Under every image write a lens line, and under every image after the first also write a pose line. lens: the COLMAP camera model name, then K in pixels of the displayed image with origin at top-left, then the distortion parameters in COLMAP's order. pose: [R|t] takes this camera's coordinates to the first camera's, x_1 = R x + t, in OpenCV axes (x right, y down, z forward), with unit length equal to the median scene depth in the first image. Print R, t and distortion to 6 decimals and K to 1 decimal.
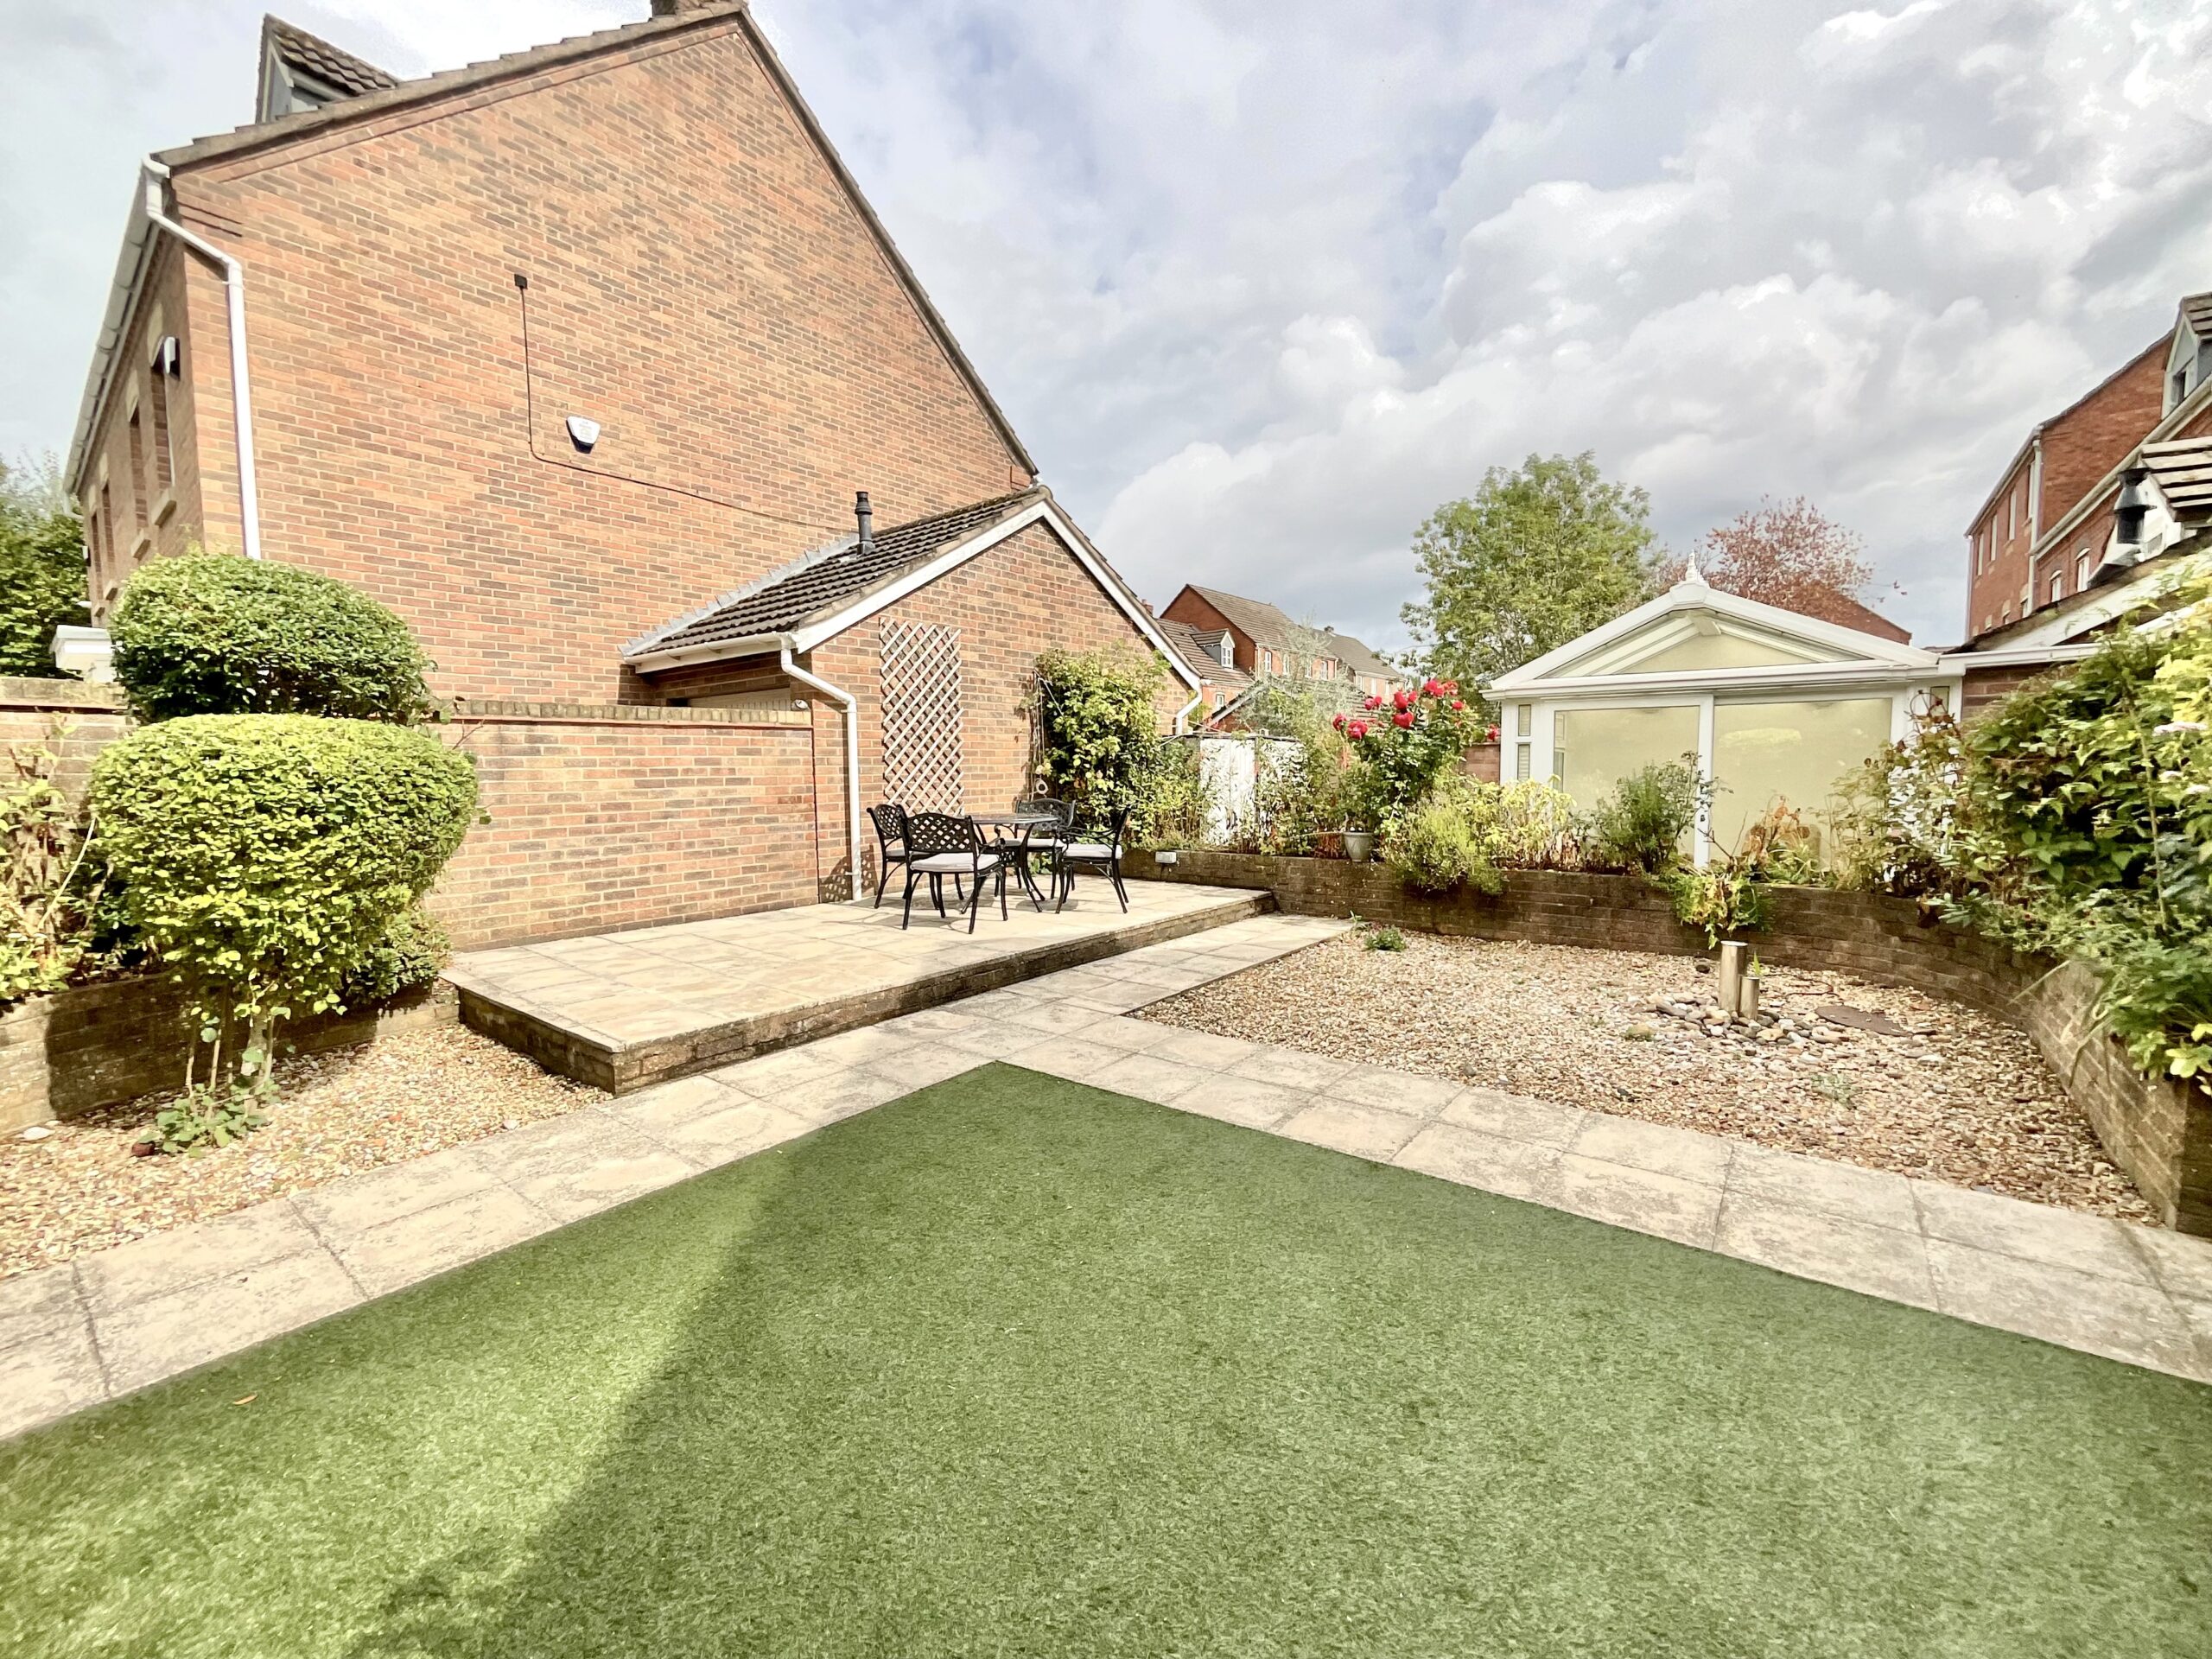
lens RADIAL K [[900.8, 0, 1109.4], [0, 900.8, 834.4], [0, 0, 1]] dist [-0.001286, -0.000067]
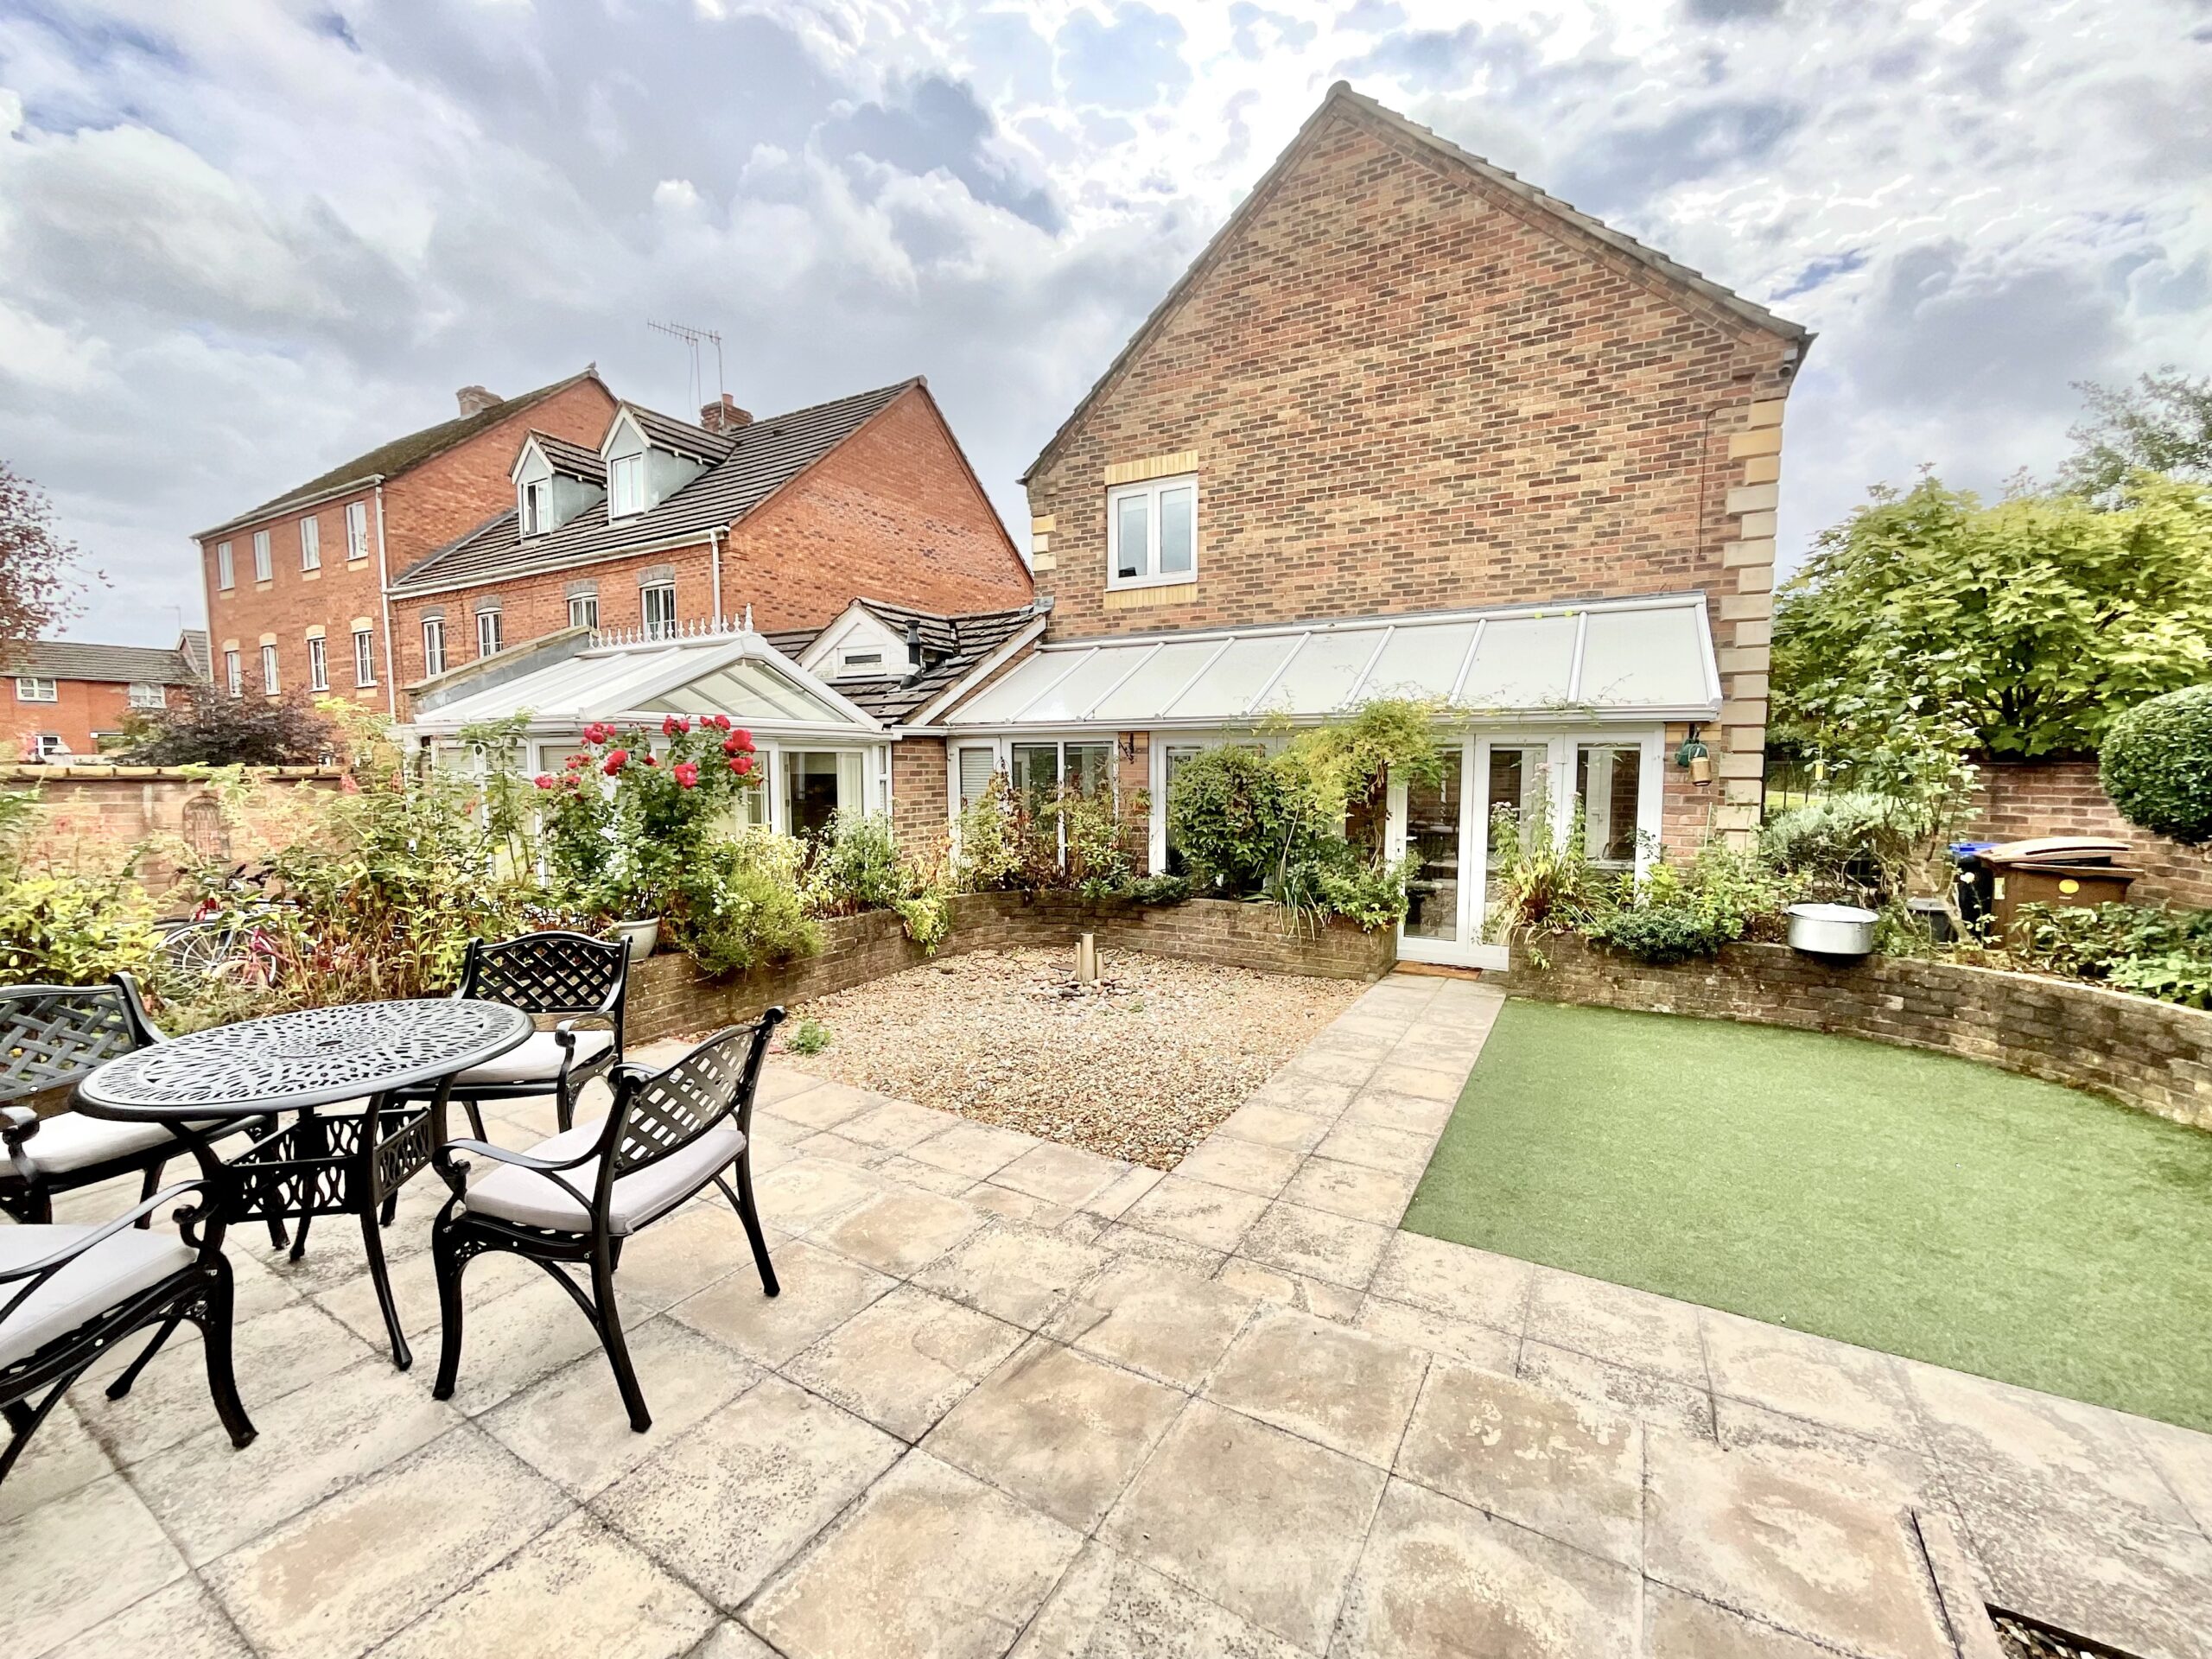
lens RADIAL K [[900.8, 0, 1109.4], [0, 900.8, 834.4], [0, 0, 1]] dist [-0.001286, -0.000067]
pose [[-0.150023, -0.068326, 0.986319, -0.733858], [0.074353, 0.994004, 0.080168, -0.152441], [-0.985883, 0.085363, -0.144043, 1.161183]]
